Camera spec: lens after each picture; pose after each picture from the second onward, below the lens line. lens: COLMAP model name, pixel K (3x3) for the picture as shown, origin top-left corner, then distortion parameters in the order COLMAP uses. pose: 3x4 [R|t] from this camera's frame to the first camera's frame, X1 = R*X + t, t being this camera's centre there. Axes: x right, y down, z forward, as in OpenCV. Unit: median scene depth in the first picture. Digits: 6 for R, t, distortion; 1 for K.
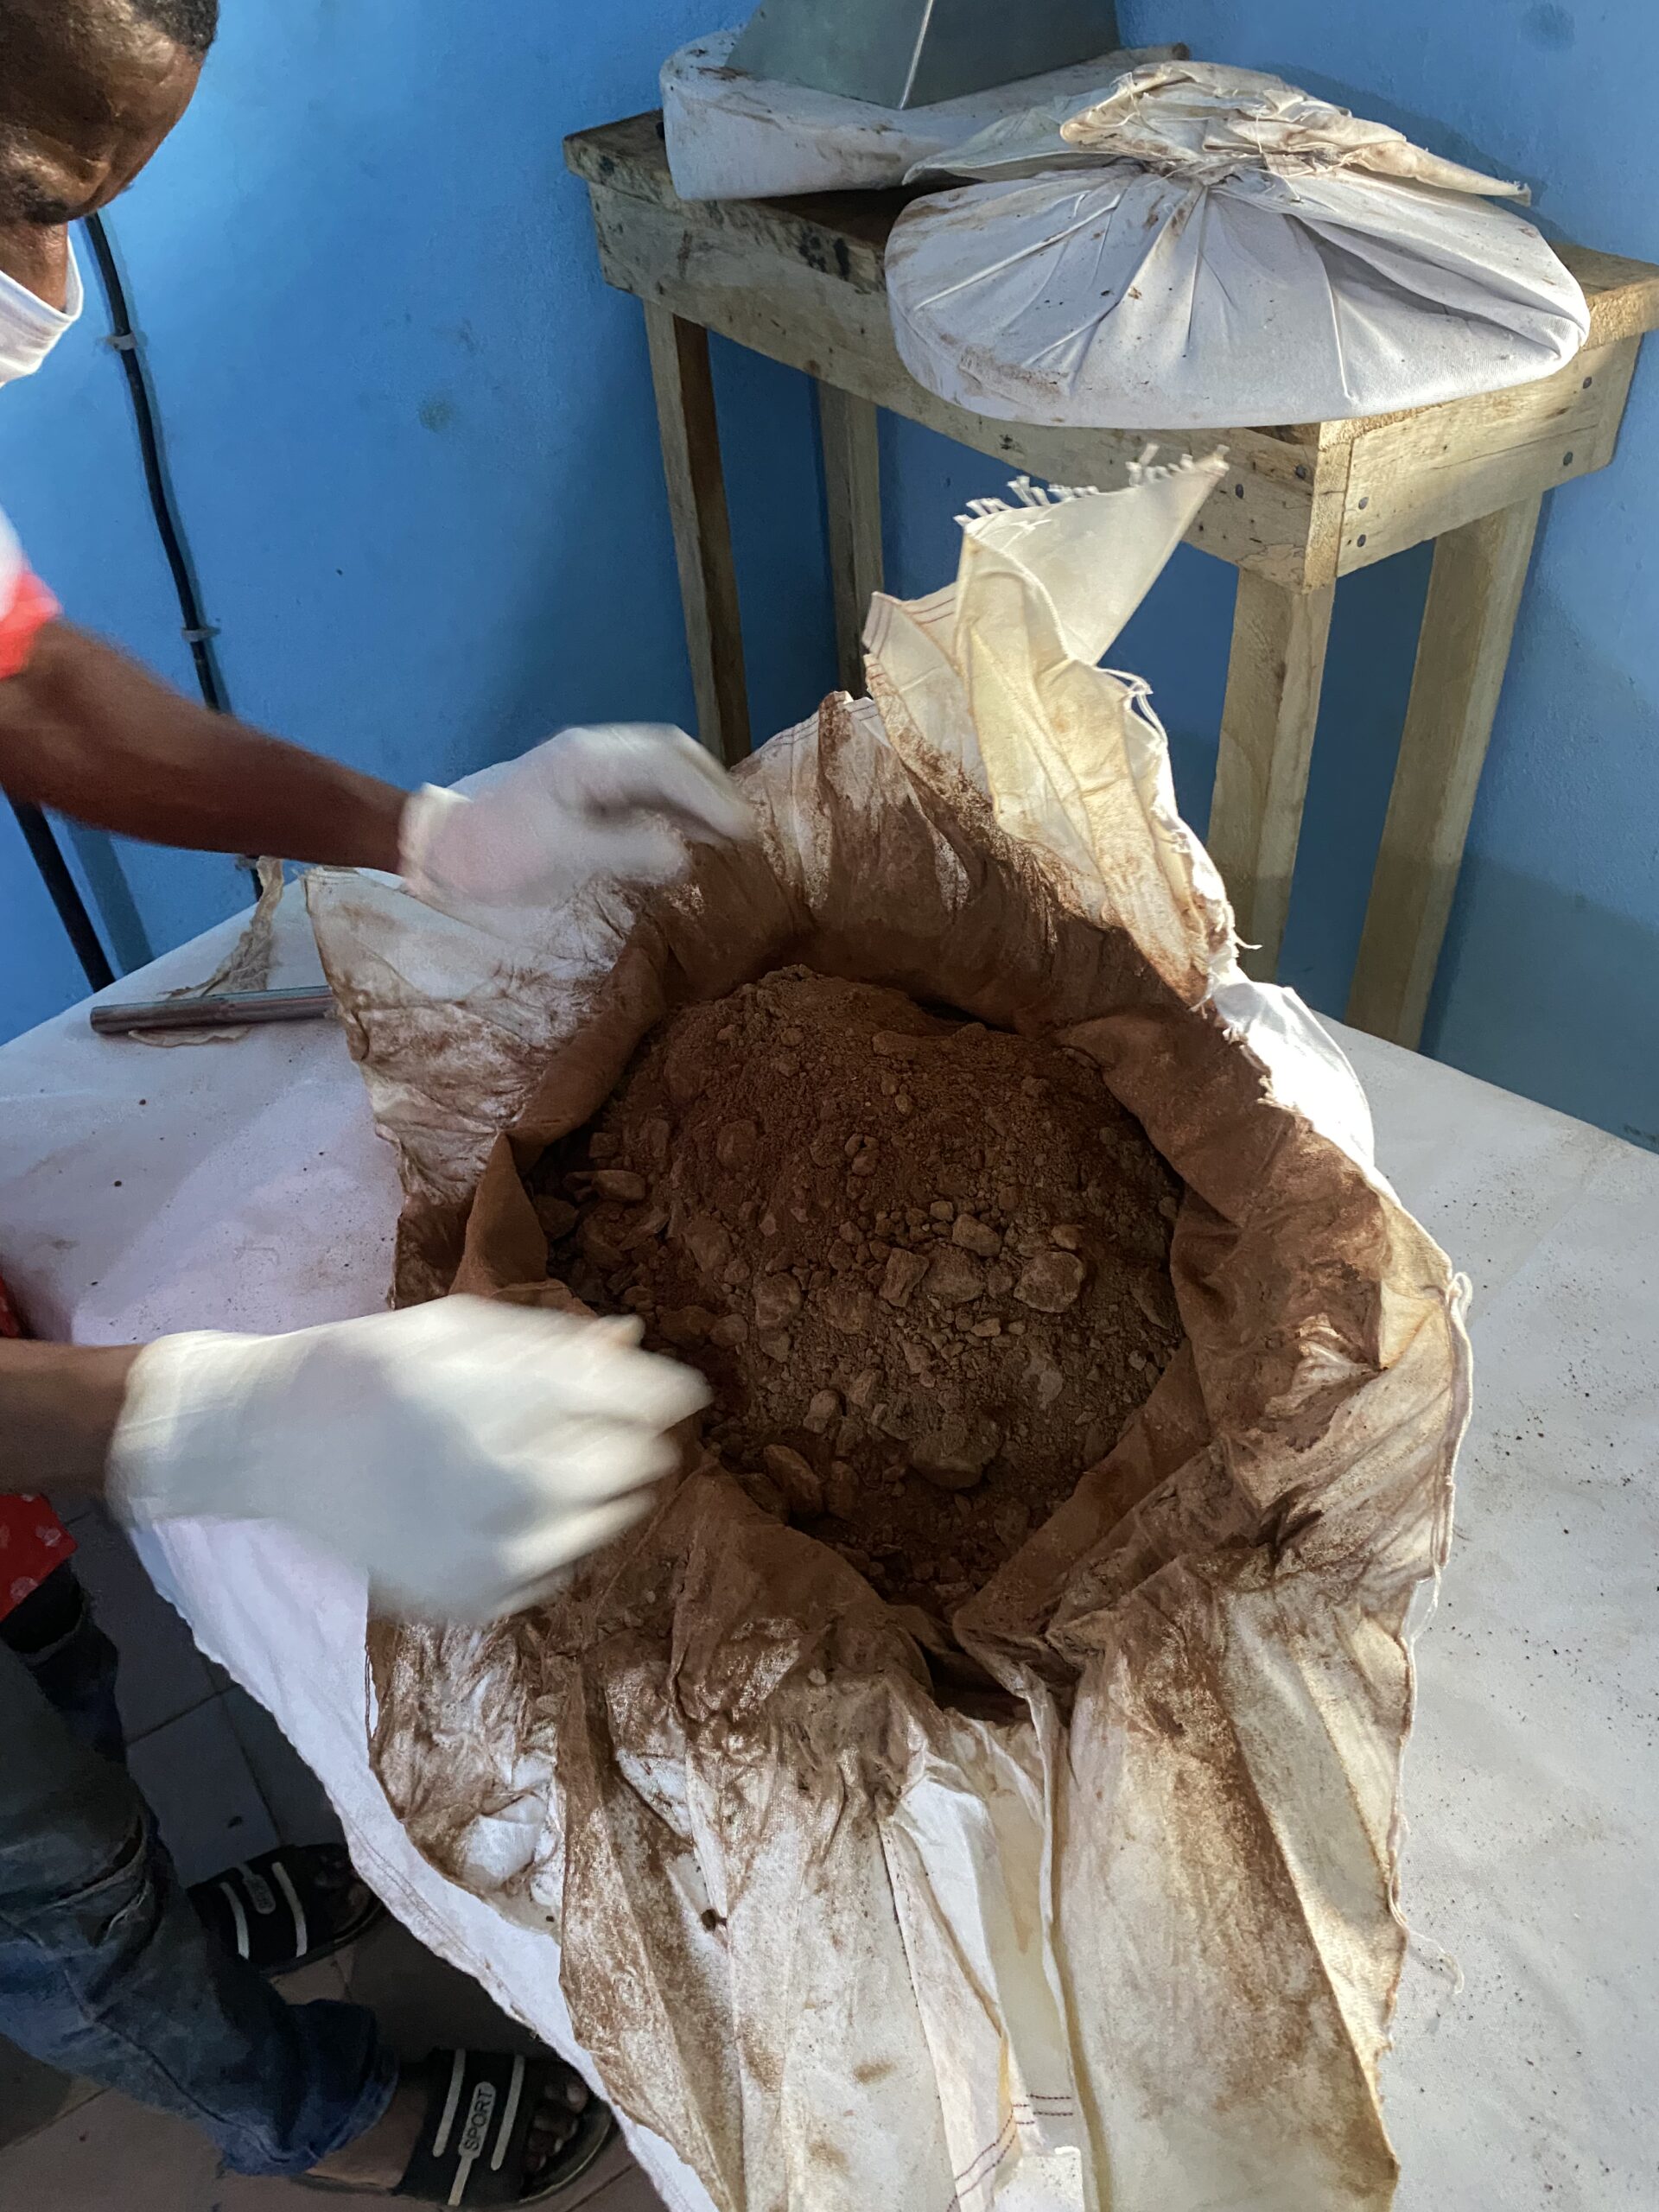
lens RADIAL K [[1681.7, 0, 845.6], [0, 1681.7, 1112.8], [0, 0, 1]] dist [-0.014701, -0.008658]
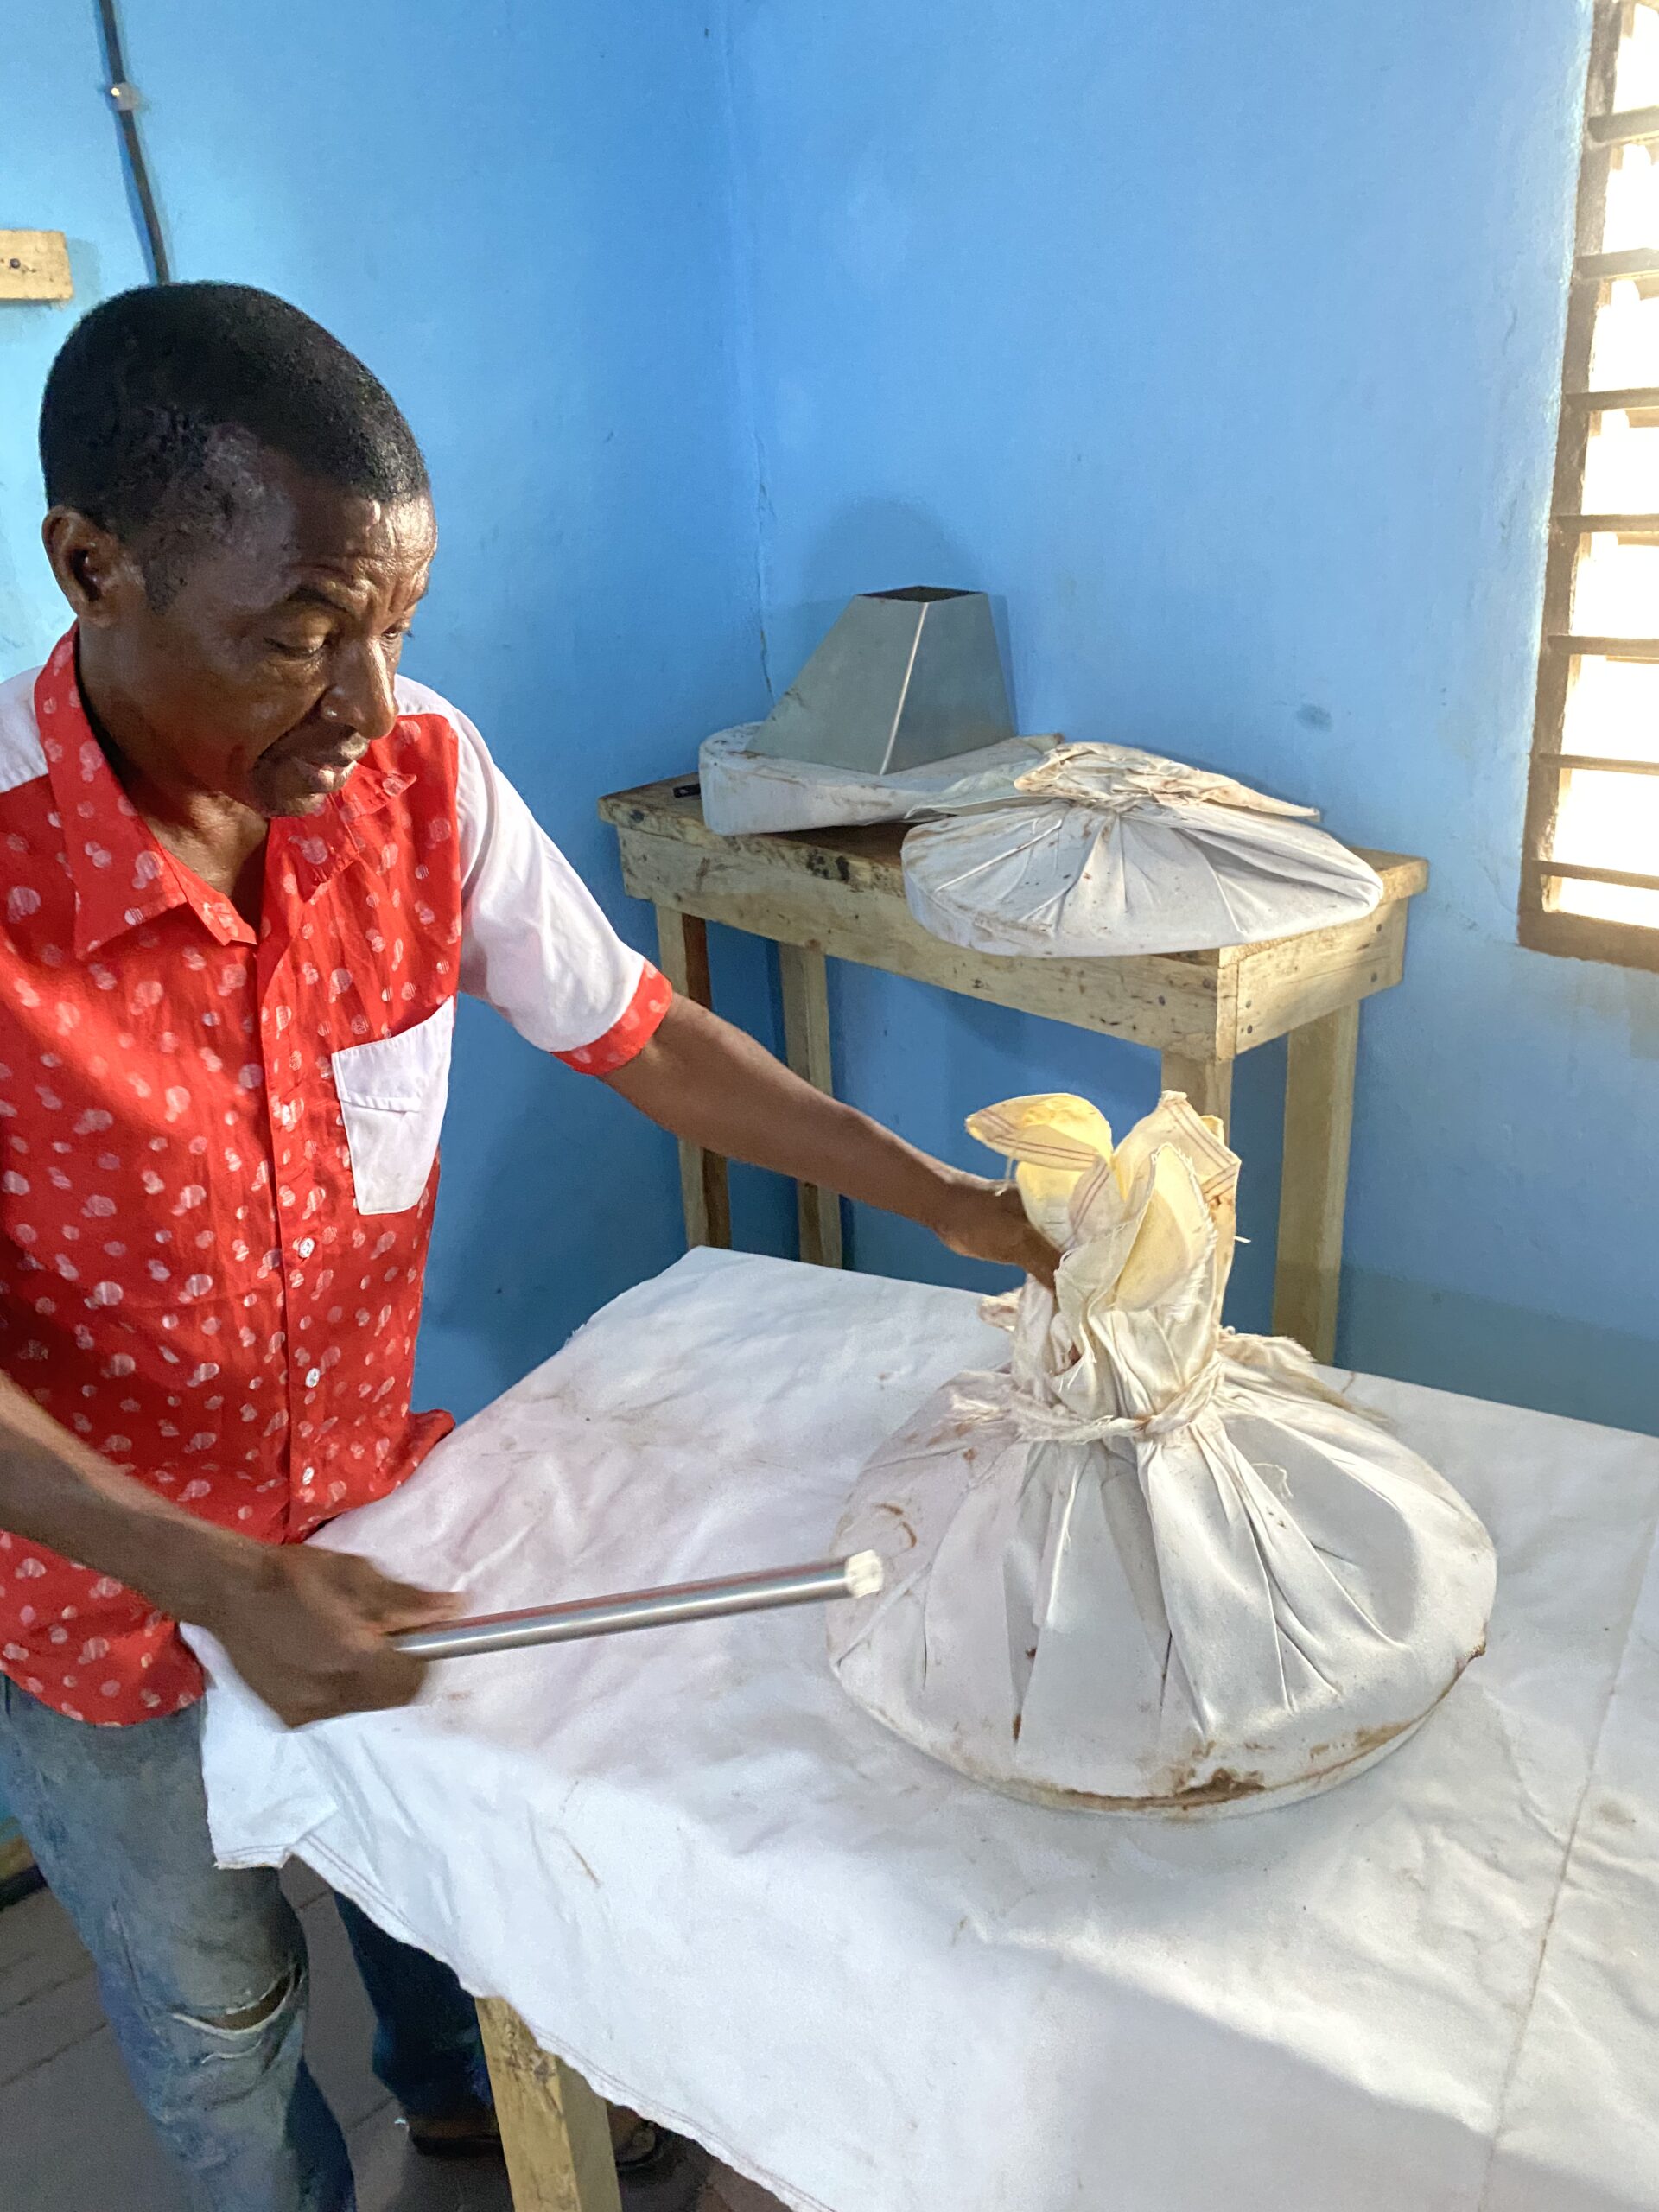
lens RADIAL K [[1681.7, 0, 818.8], [0, 1681.7, 1108.1], [0, 0, 1]] dist [-0.014701, -0.008658]
pose [[0.994734, -0.033022, 0.097025, -0.204527], [0.064433, 0.937686, -0.341458, 0.192731], [-0.079703, 0.345912, 0.934876, -0.301114]]
